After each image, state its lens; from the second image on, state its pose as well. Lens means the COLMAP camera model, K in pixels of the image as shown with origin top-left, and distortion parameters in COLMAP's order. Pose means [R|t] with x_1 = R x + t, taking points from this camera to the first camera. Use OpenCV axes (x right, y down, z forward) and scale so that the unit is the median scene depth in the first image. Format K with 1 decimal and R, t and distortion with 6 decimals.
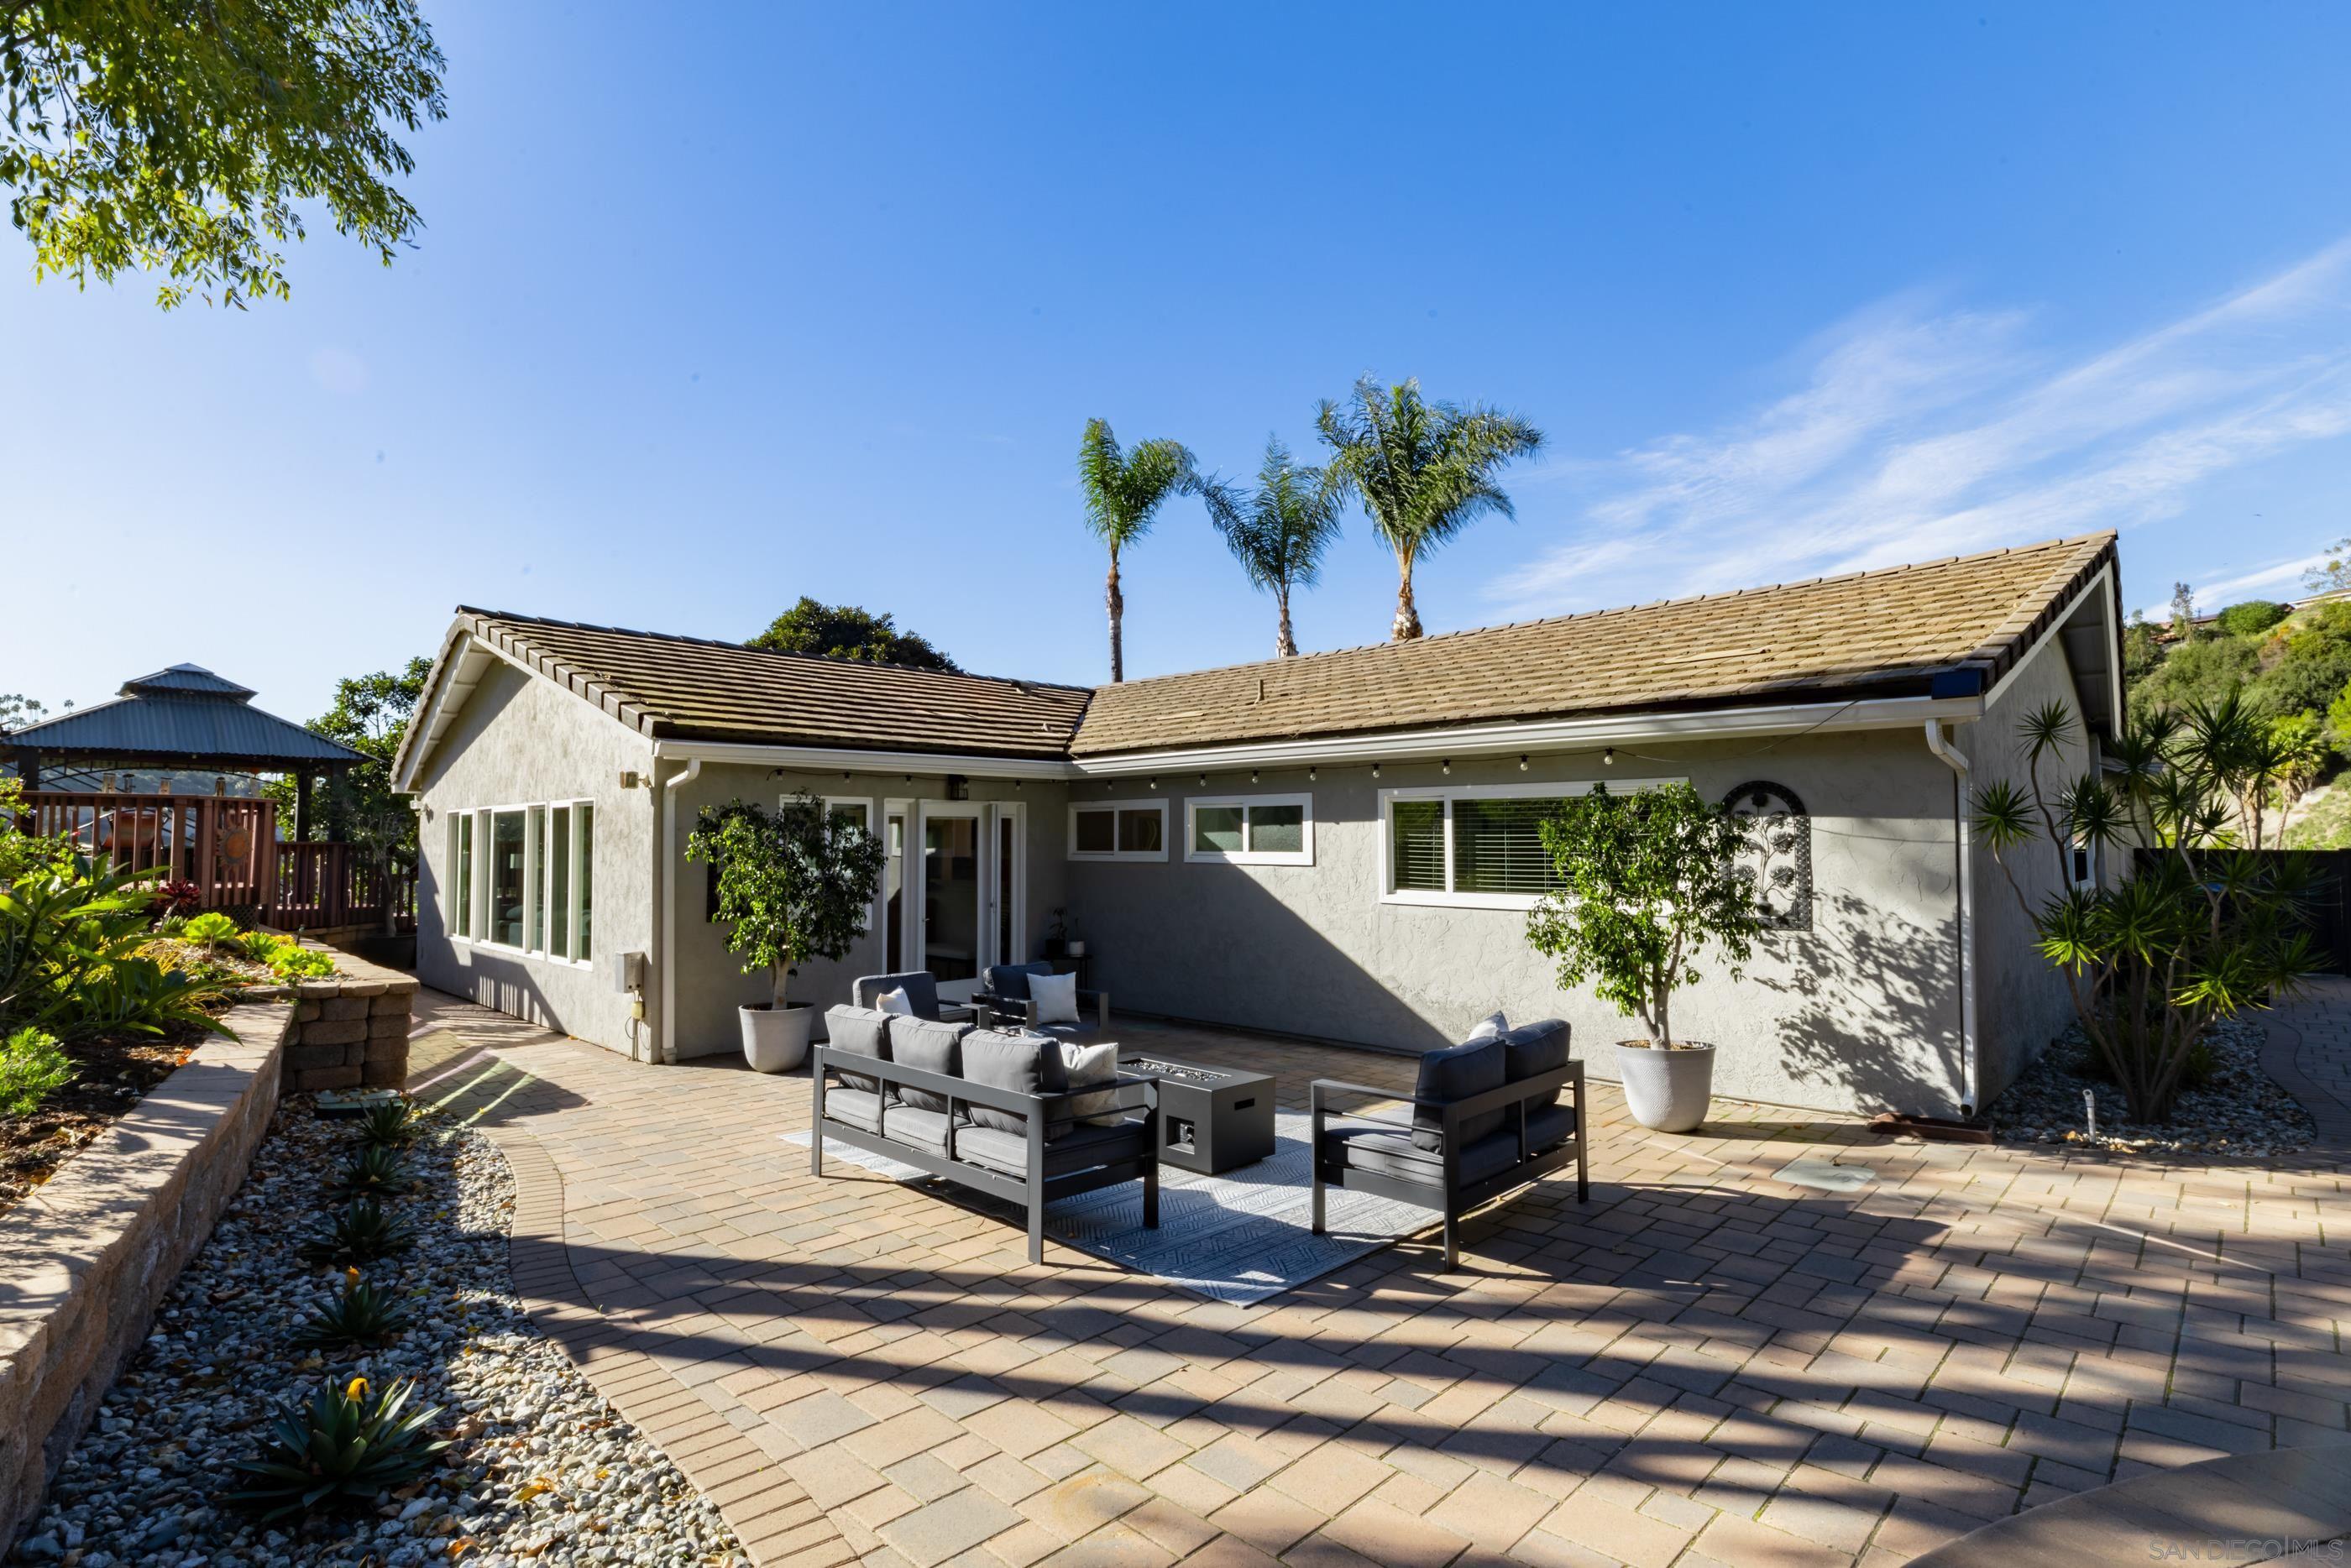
lens RADIAL K [[1127.9, 0, 1181.9], [0, 1127.9, 786.4], [0, 0, 1]] dist [0.003633, -0.000991]
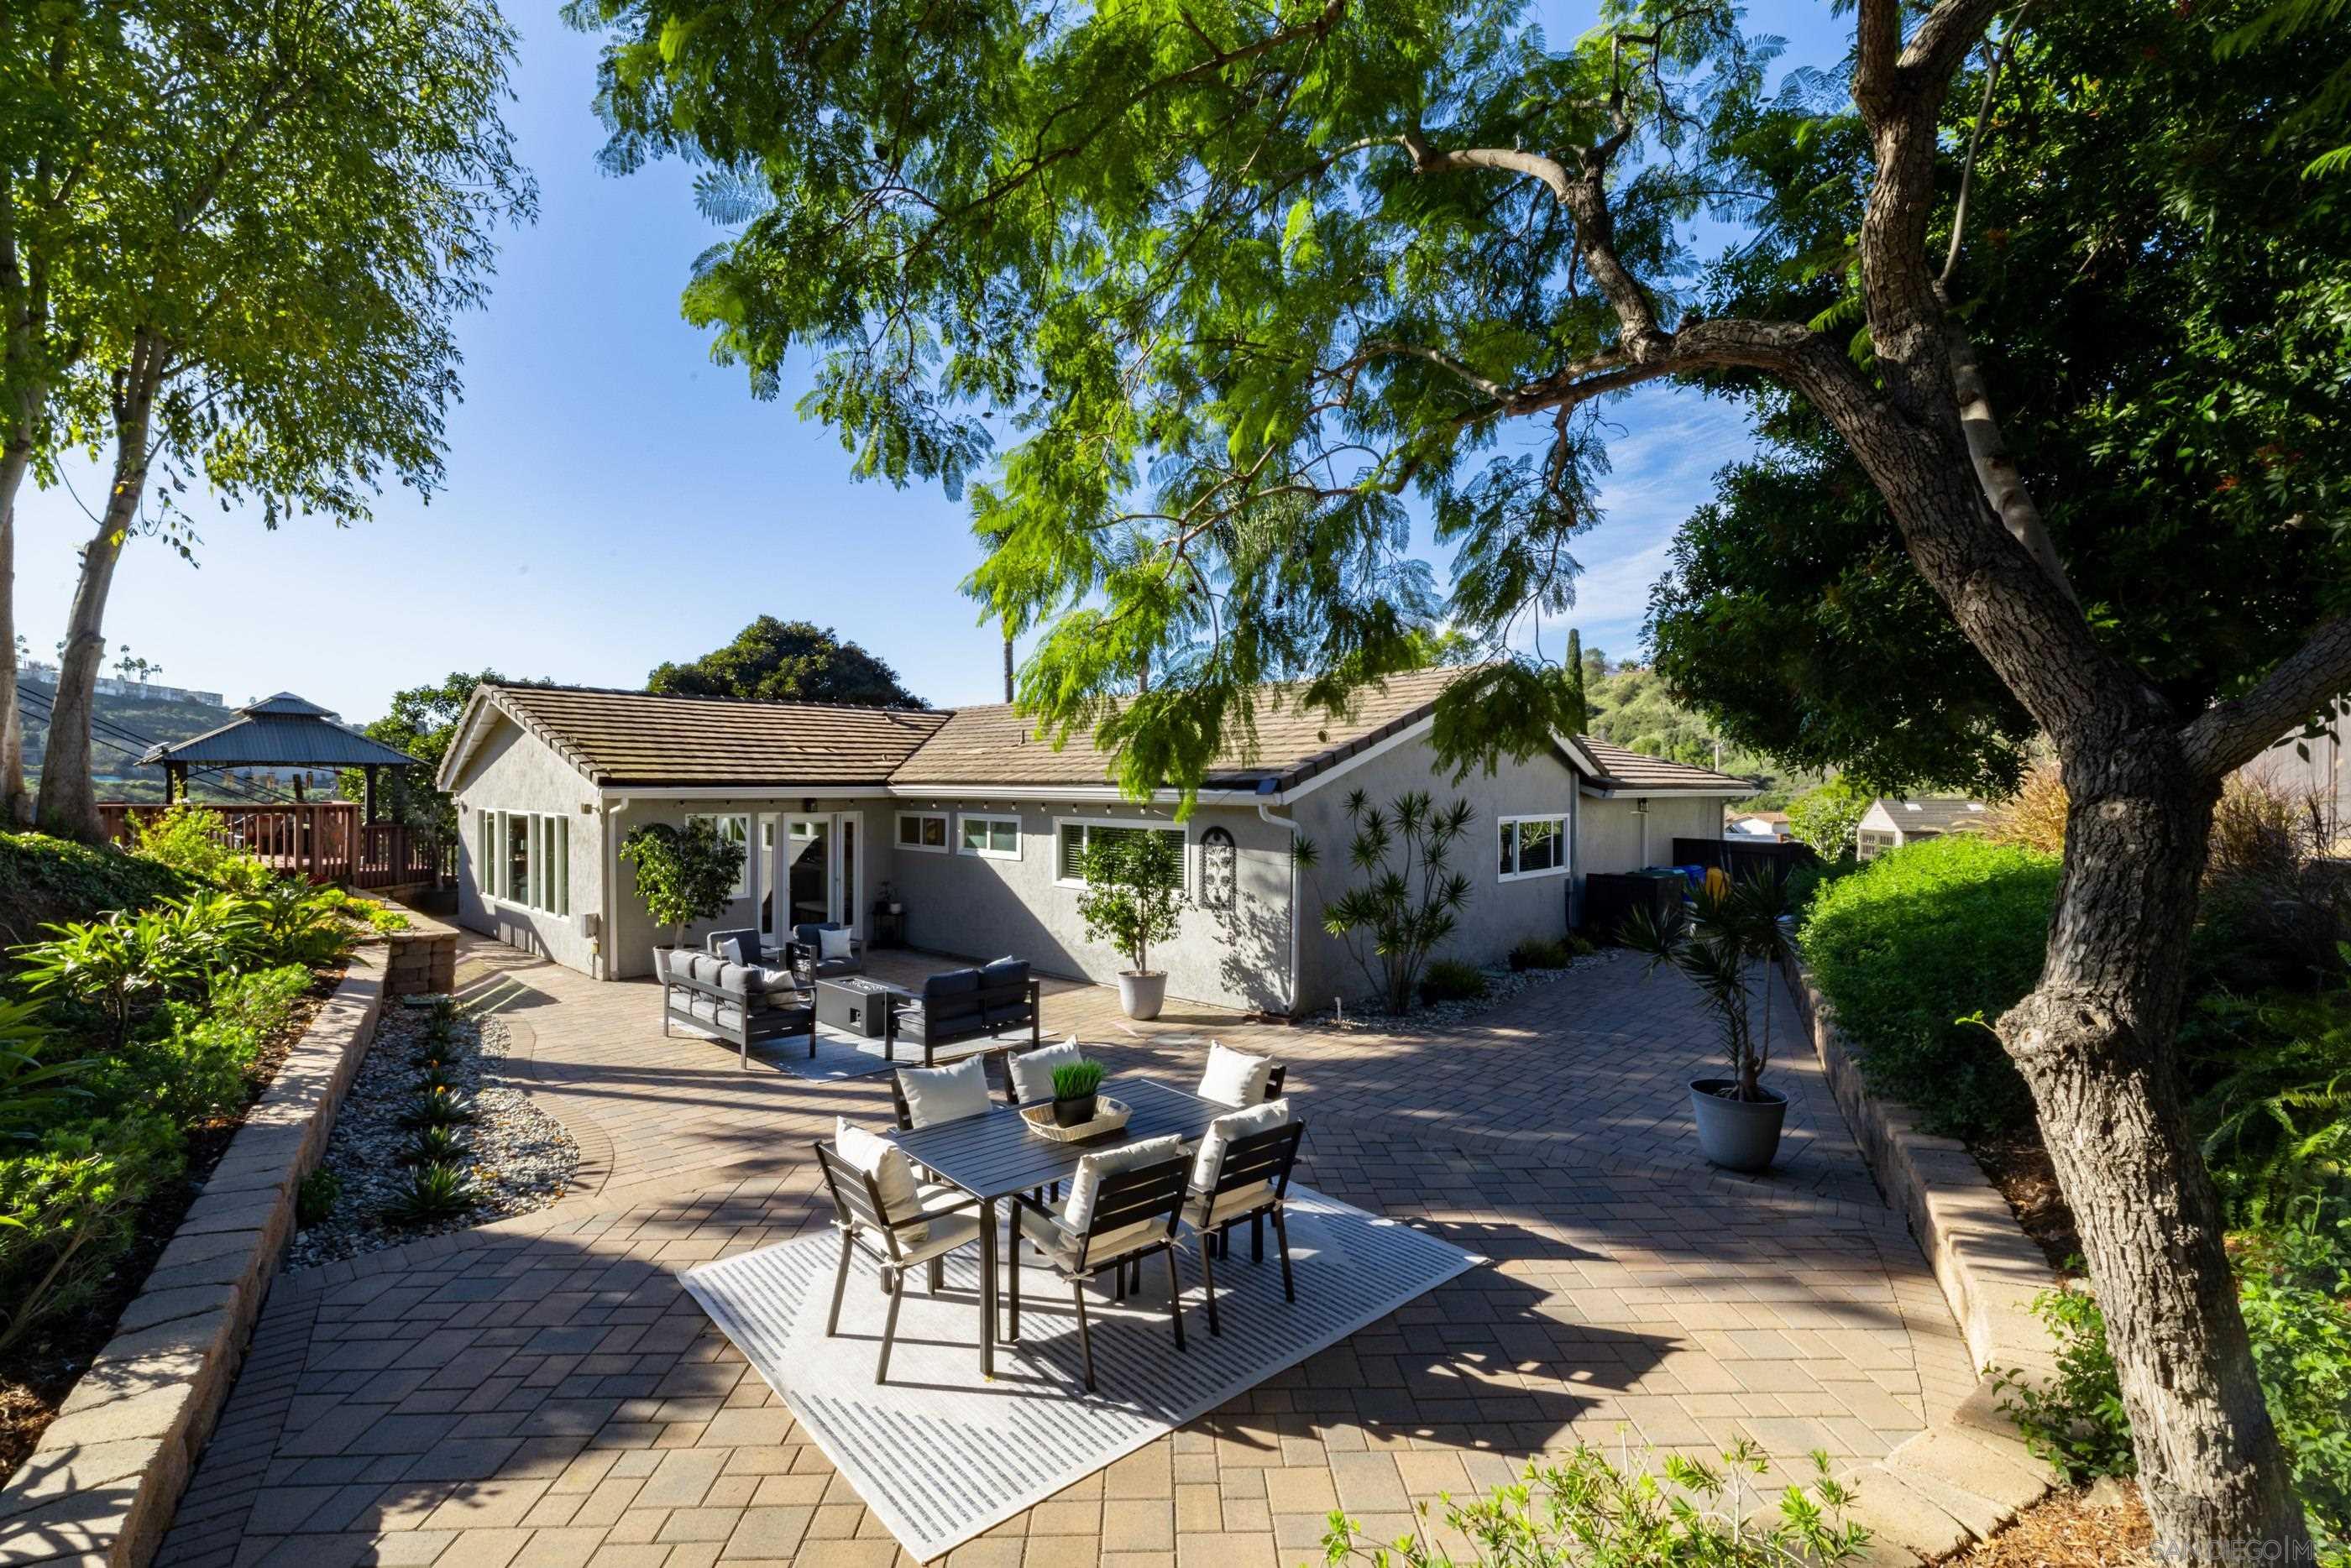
lens RADIAL K [[1021.3, 0, 1167.9], [0, 1021.3, 784.9], [0, 0, 1]] dist [-0.000648, 0.000359]
pose [[0.999862, 0.008436, 0.014284, 0.340455], [-0.009083, 0.998907, 0.045861, -0.118870], [-0.013882, -0.045984, 0.998846, -0.501705]]
